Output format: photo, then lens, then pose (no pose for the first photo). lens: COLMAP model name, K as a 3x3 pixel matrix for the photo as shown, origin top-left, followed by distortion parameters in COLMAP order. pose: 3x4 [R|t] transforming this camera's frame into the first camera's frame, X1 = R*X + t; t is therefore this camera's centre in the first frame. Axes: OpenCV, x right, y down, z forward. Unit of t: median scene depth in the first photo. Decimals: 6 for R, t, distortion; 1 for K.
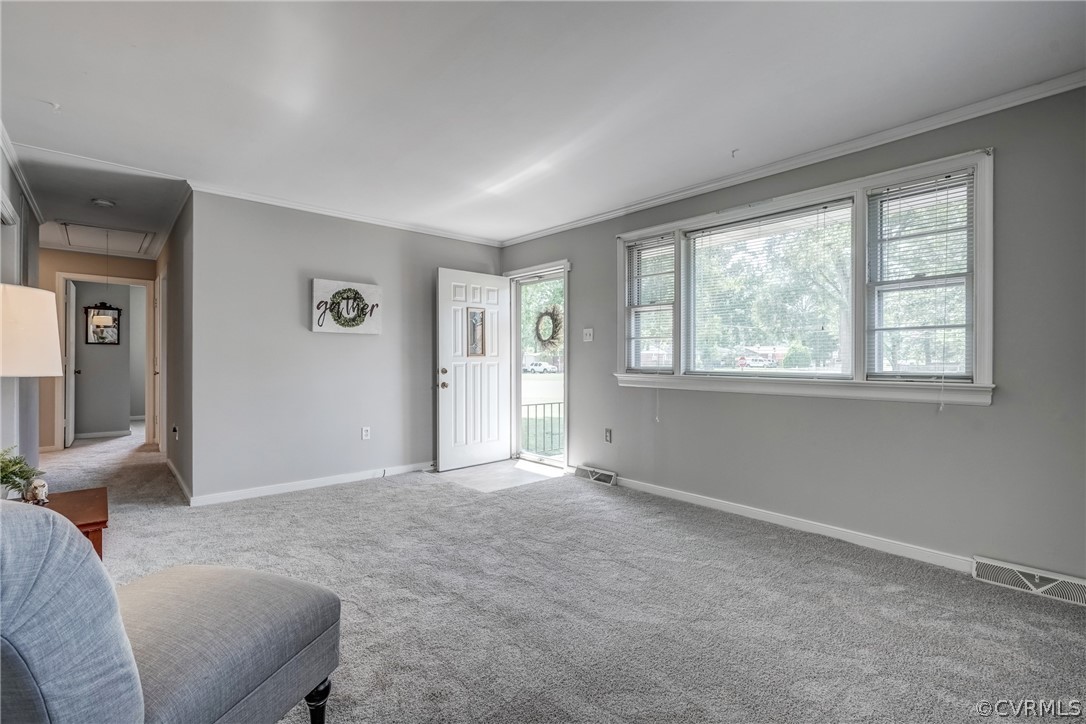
lens RADIAL K [[500.3, 0, 543.0], [0, 500.3, 362.0], [0, 0, 1]] dist [0.000017, -0.000022]
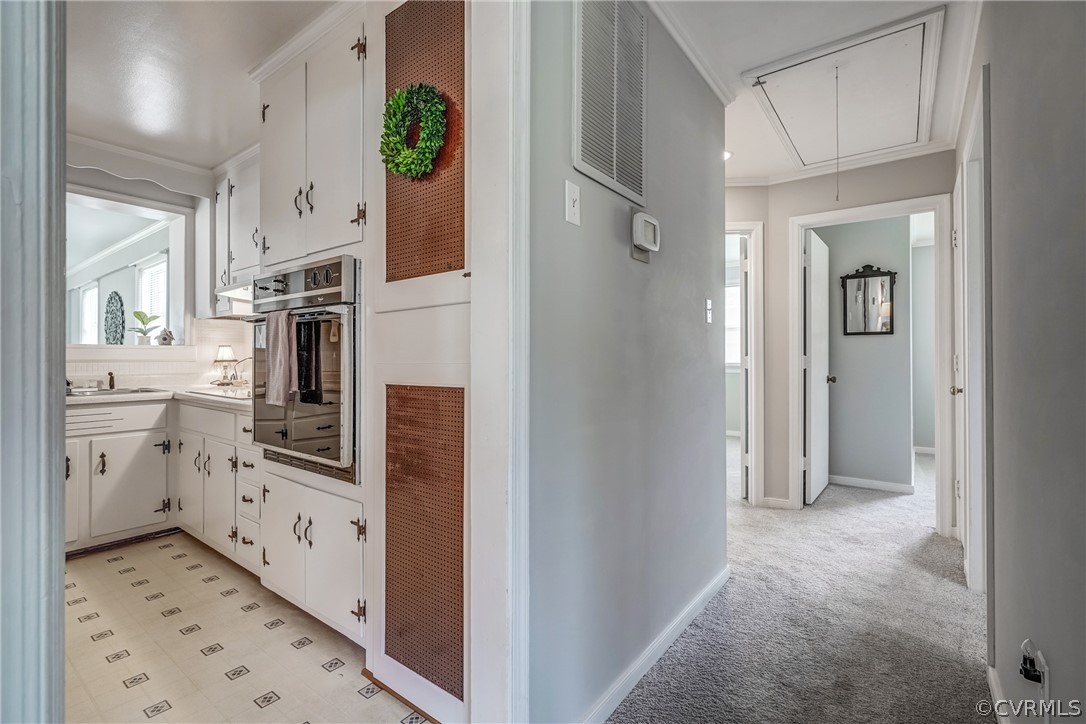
lens RADIAL K [[490.6, 0, 545.9], [0, 490.6, 357.6], [0, 0, 1]] dist [-0.004202, -0.000014]
pose [[0.204103, -0.007800, -0.978918, -0.404696], [0.000768, 0.999969, -0.007807, -0.003406], [0.978949, 0.000842, 0.204103, 0.531203]]
